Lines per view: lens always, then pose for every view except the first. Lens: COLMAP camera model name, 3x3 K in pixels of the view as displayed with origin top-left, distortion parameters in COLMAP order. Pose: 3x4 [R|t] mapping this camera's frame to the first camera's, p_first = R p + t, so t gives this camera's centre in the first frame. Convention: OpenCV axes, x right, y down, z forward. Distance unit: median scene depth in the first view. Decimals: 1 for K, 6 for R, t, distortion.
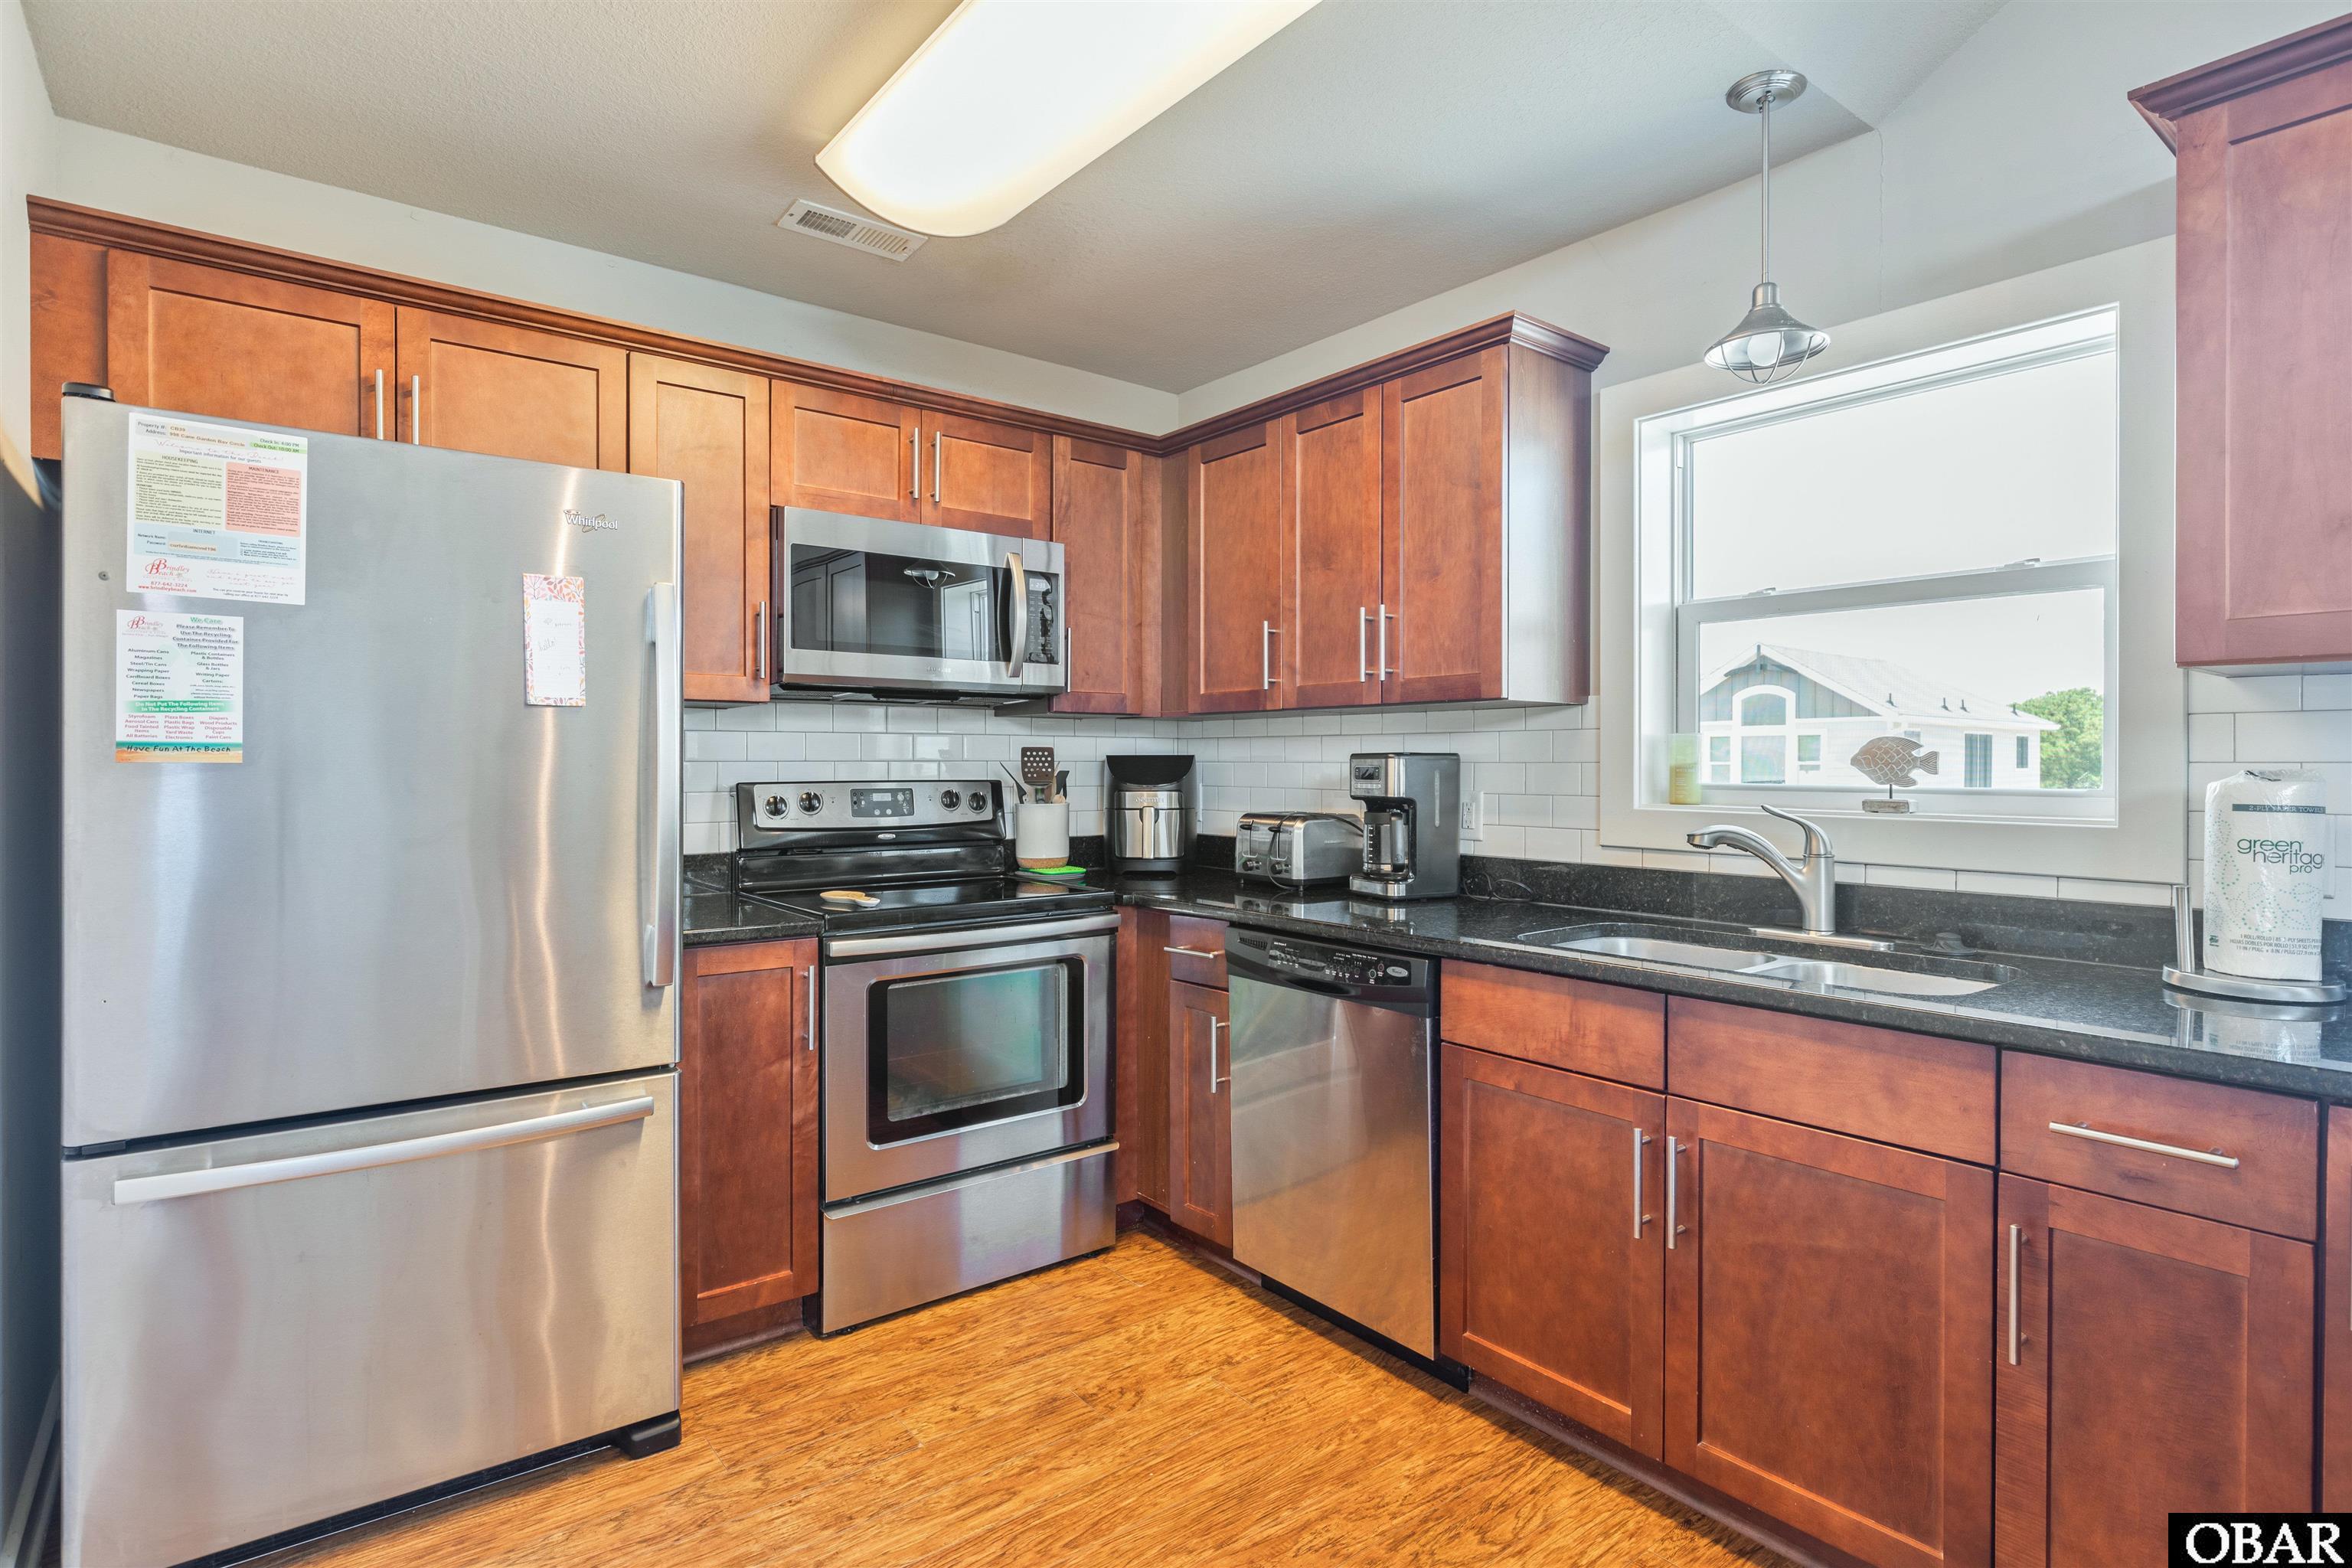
lens RADIAL K [[1202.7, 0, 1186.9], [0, 1202.7, 770.5], [0, 0, 1]] dist [0.004083, -0.000745]
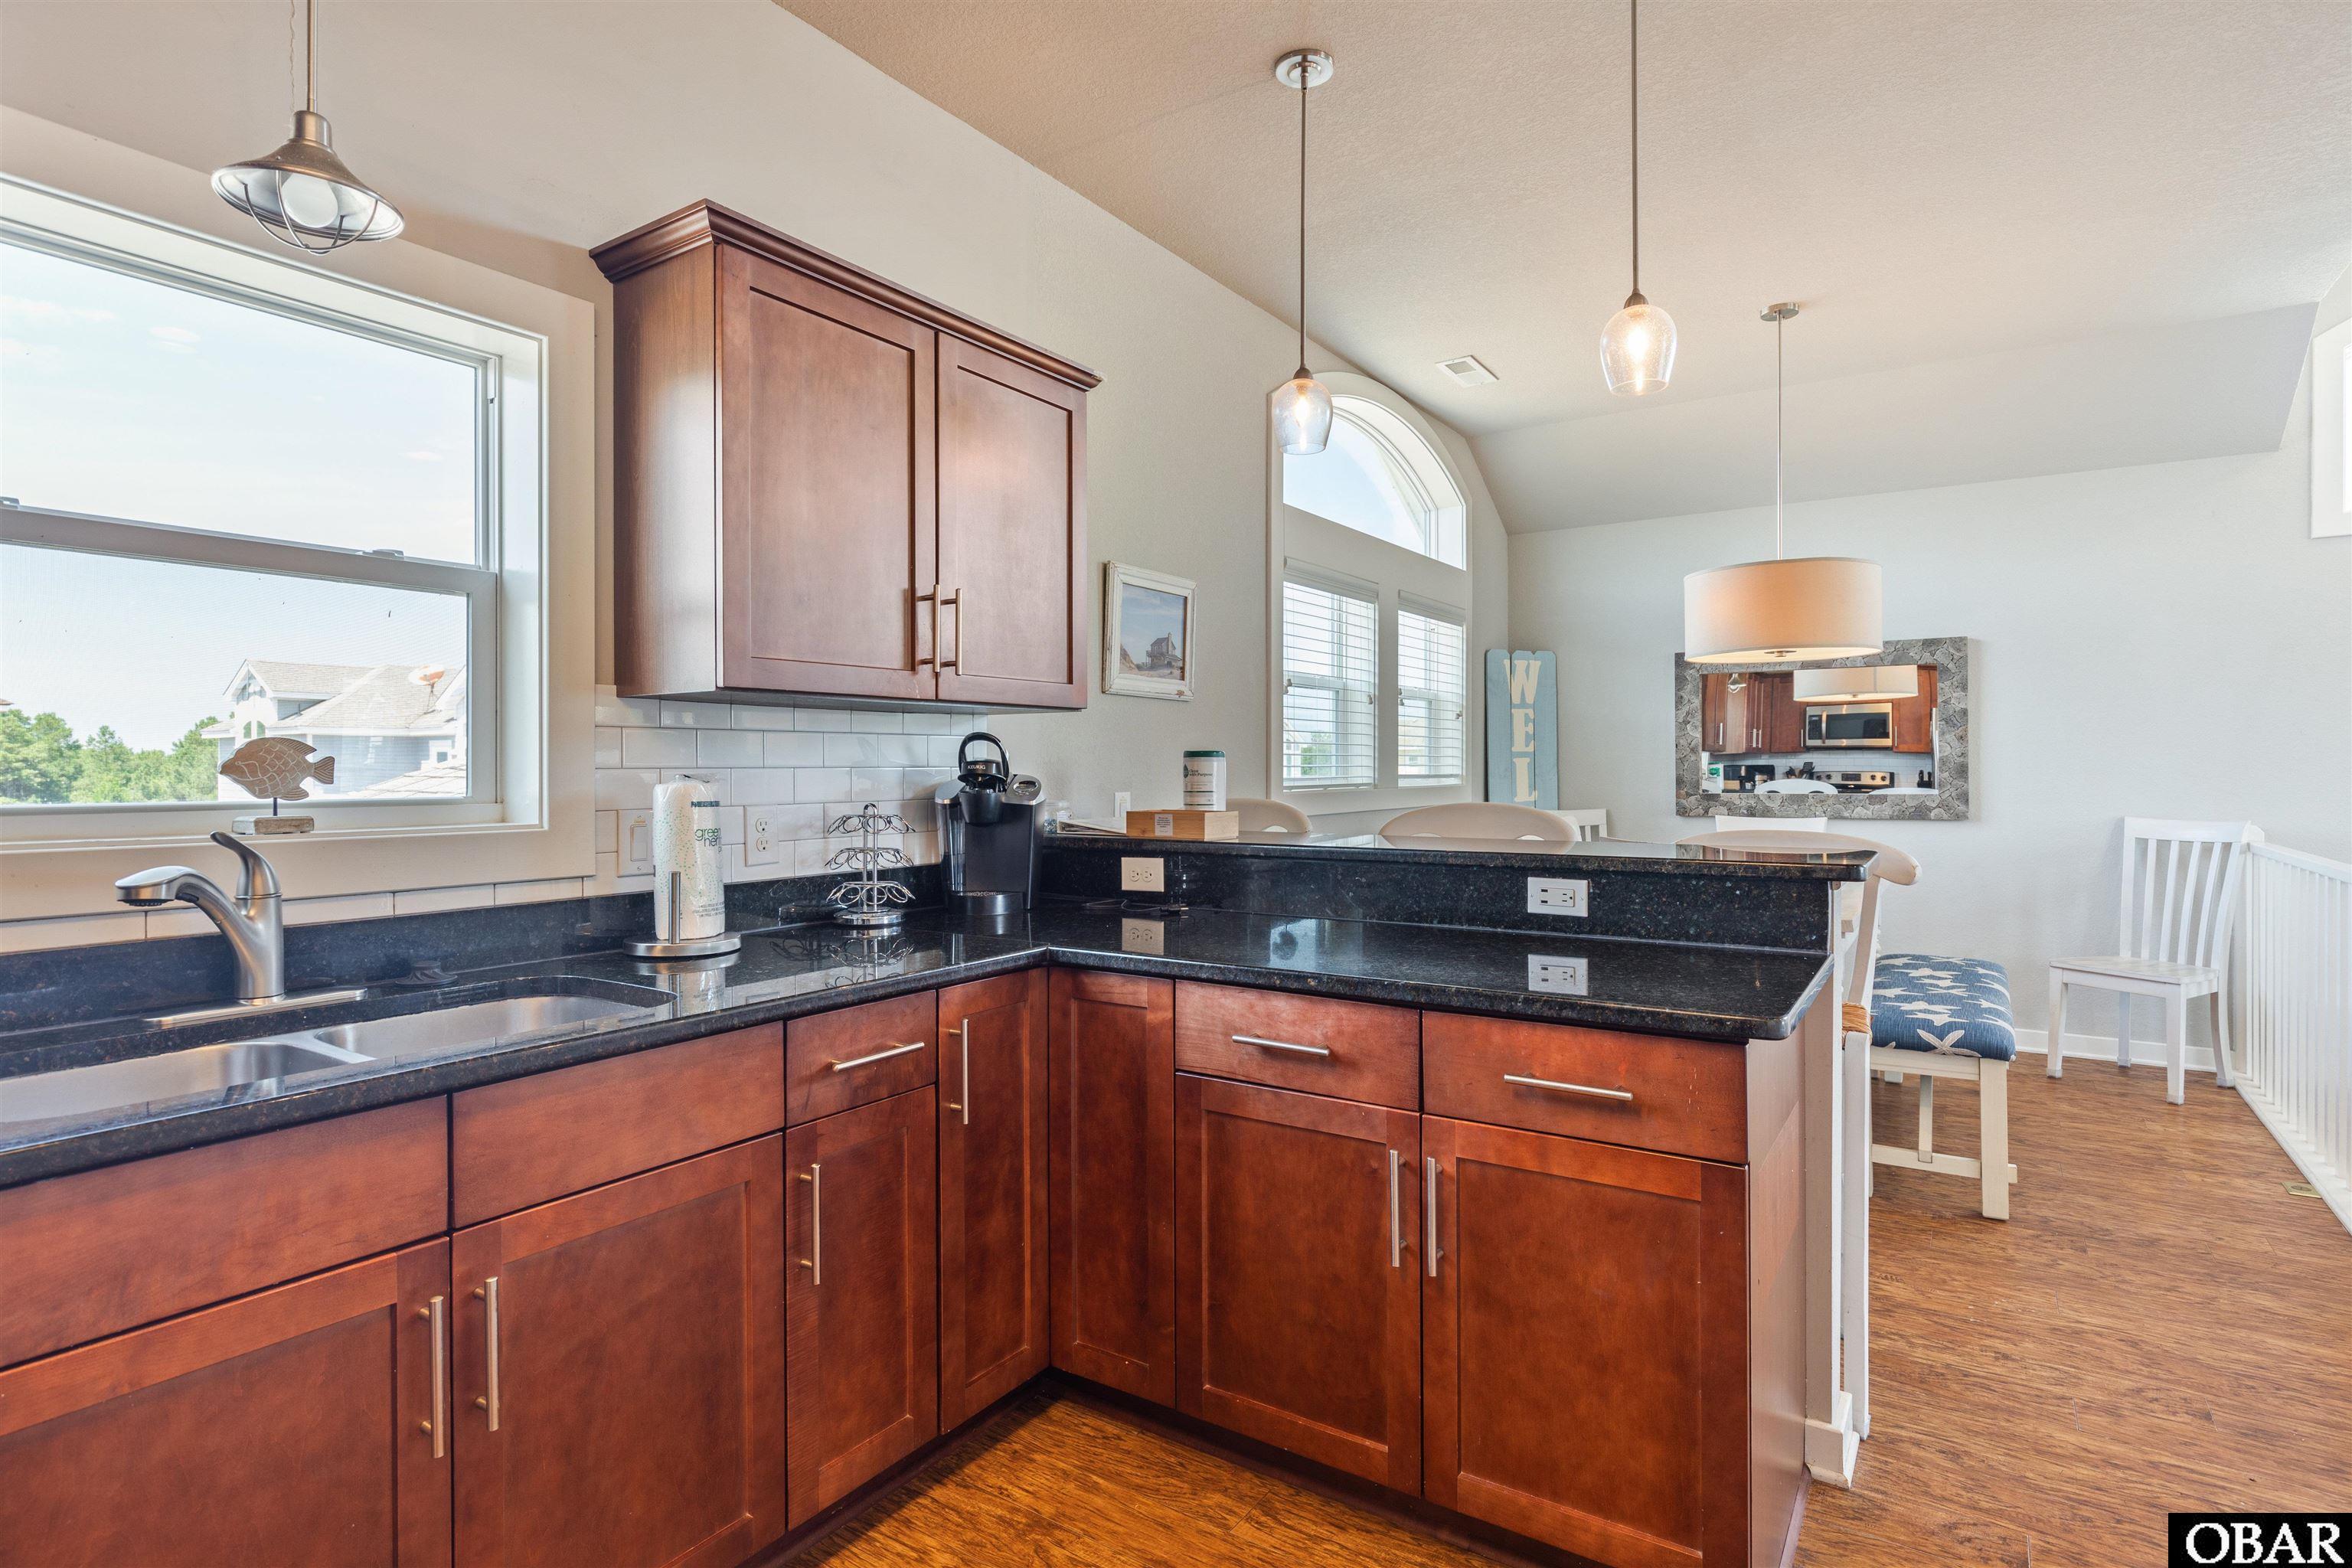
lens RADIAL K [[1202.7, 0, 1184.9], [0, 1202.7, 767.9], [0, 0, 1]] dist [0.004083, -0.000745]
pose [[-0.314558, -0.003278, 0.949233, -0.324642], [0.008049, 0.999949, 0.006120, -0.007238], [-0.949204, 0.009565, -0.314516, 0.623932]]
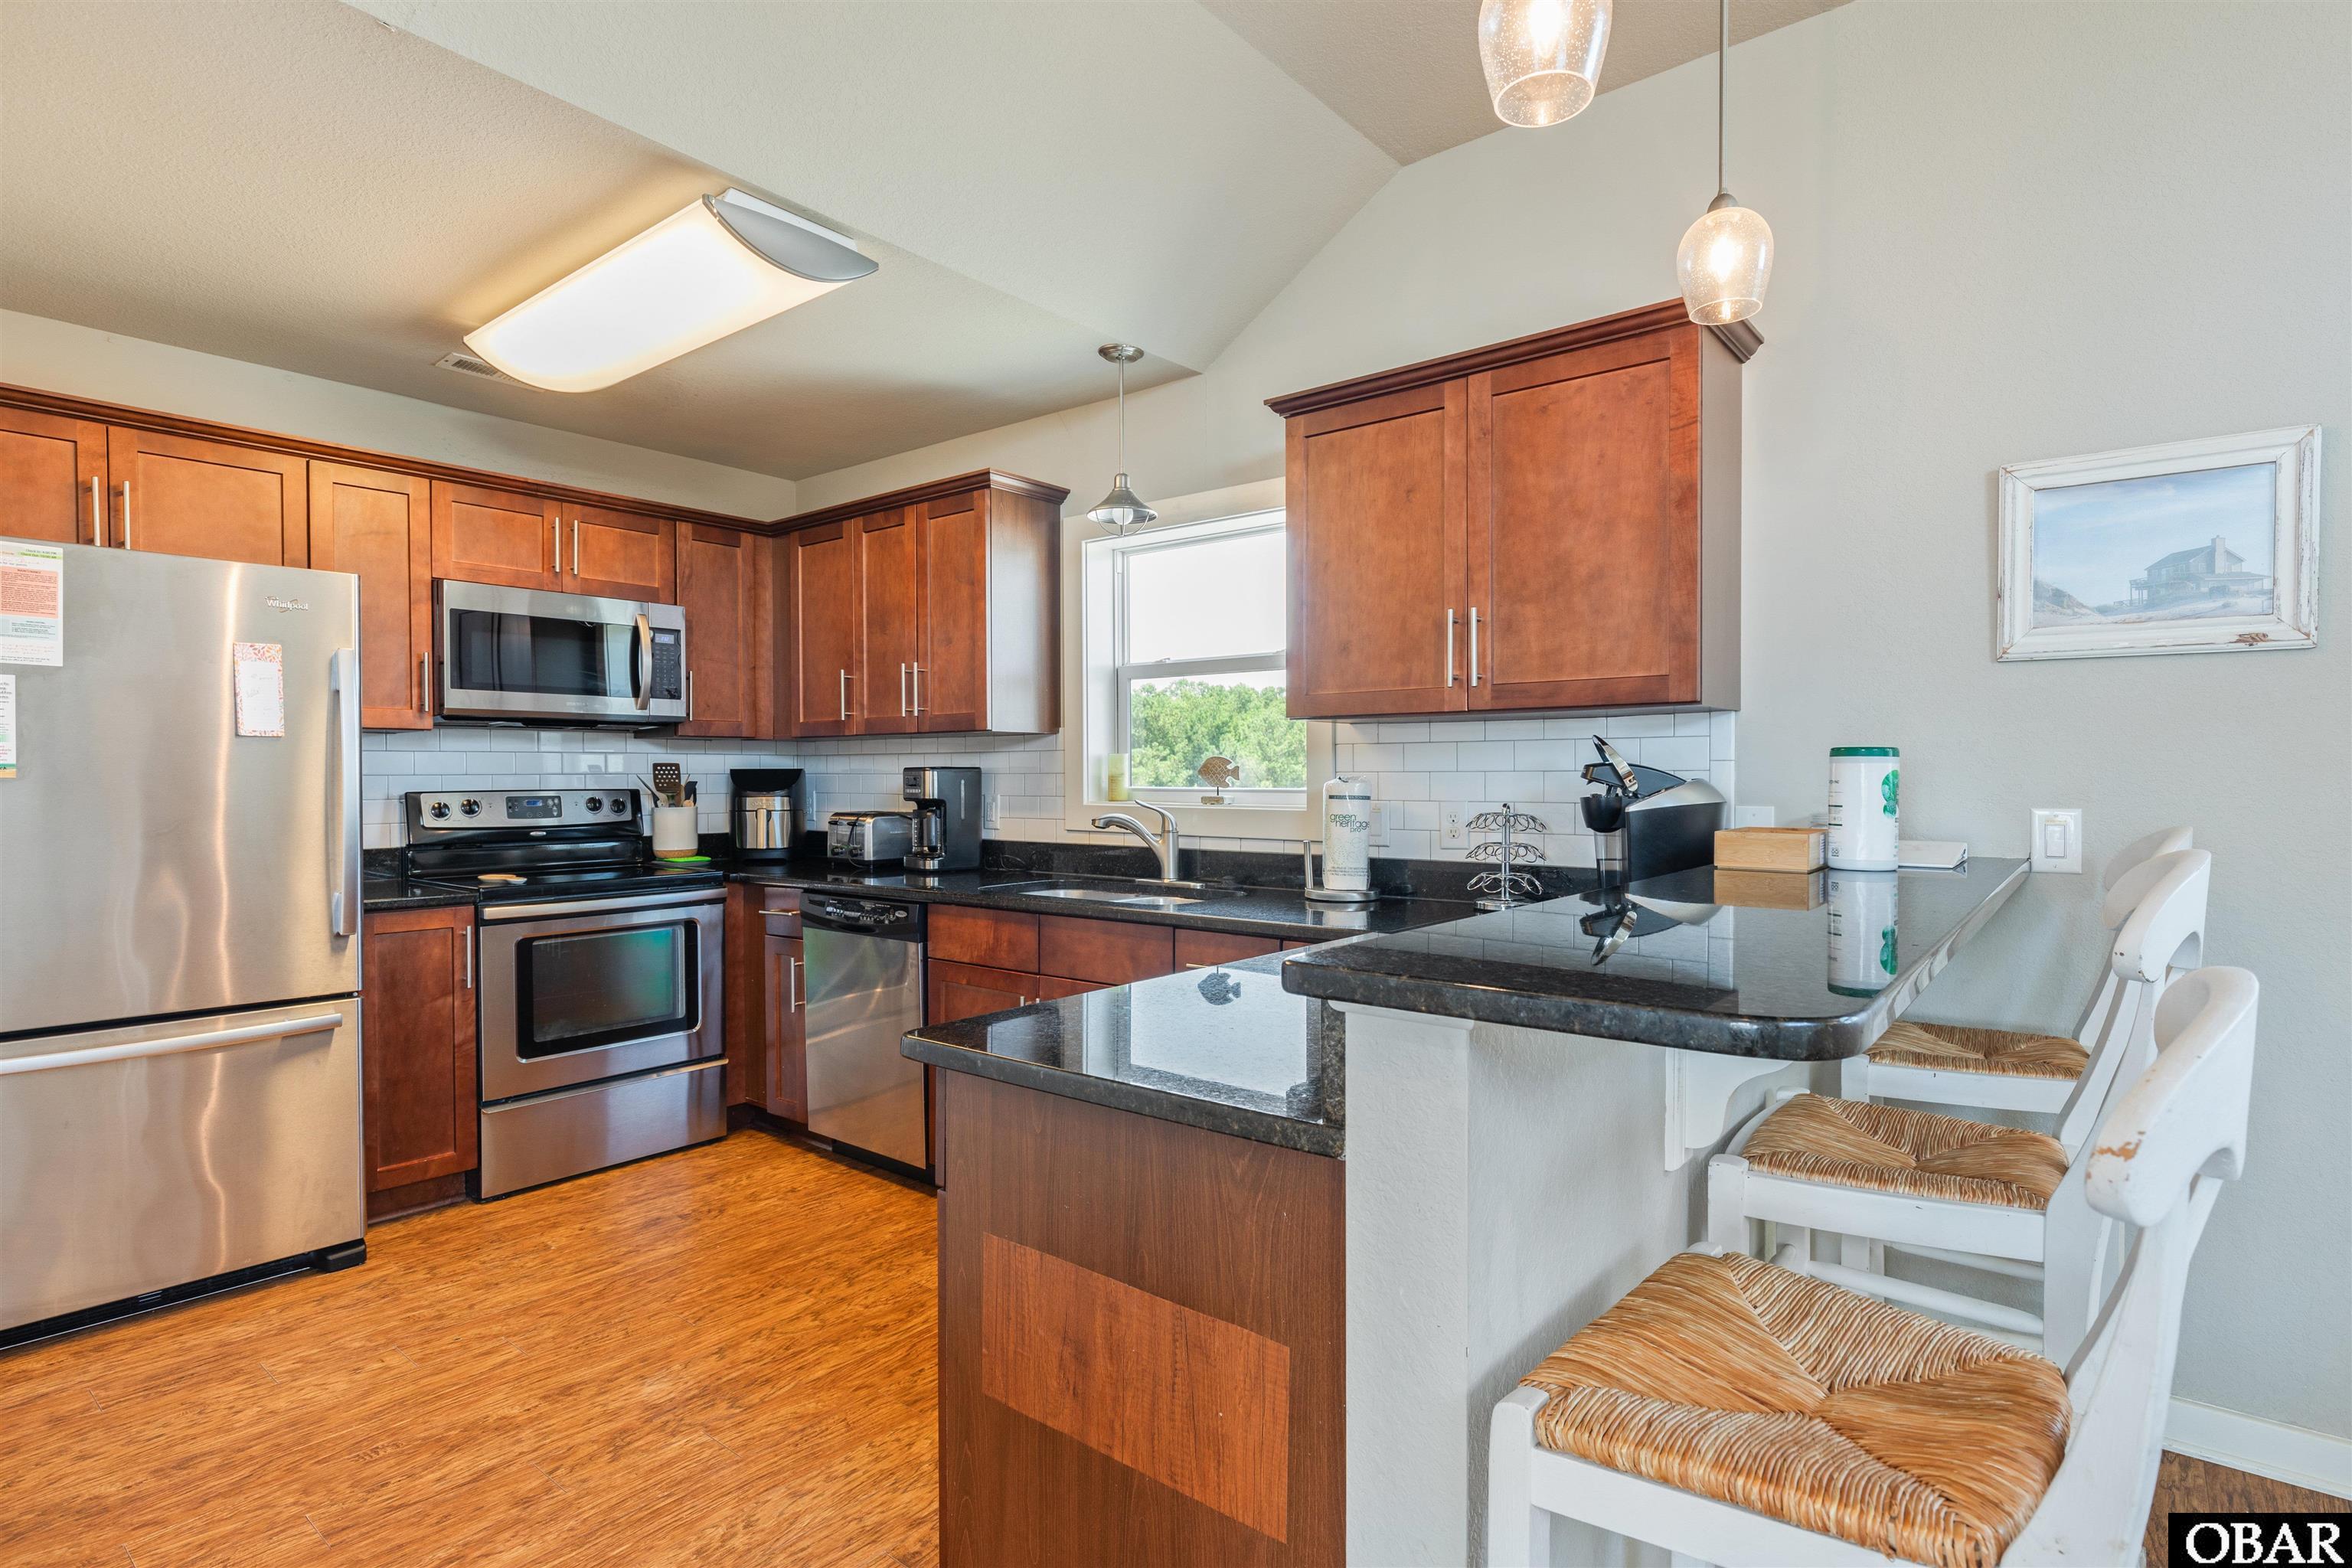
lens RADIAL K [[1202.7, 0, 1187.9], [0, 1202.7, 792.4], [0, 0, 1]] dist [0.004083, -0.000745]
pose [[0.976457, -0.007784, 0.215573, 0.187042], [0.005947, 0.999940, 0.009168, 0.004443], [-0.215632, -0.007670, 0.976445, -0.496060]]
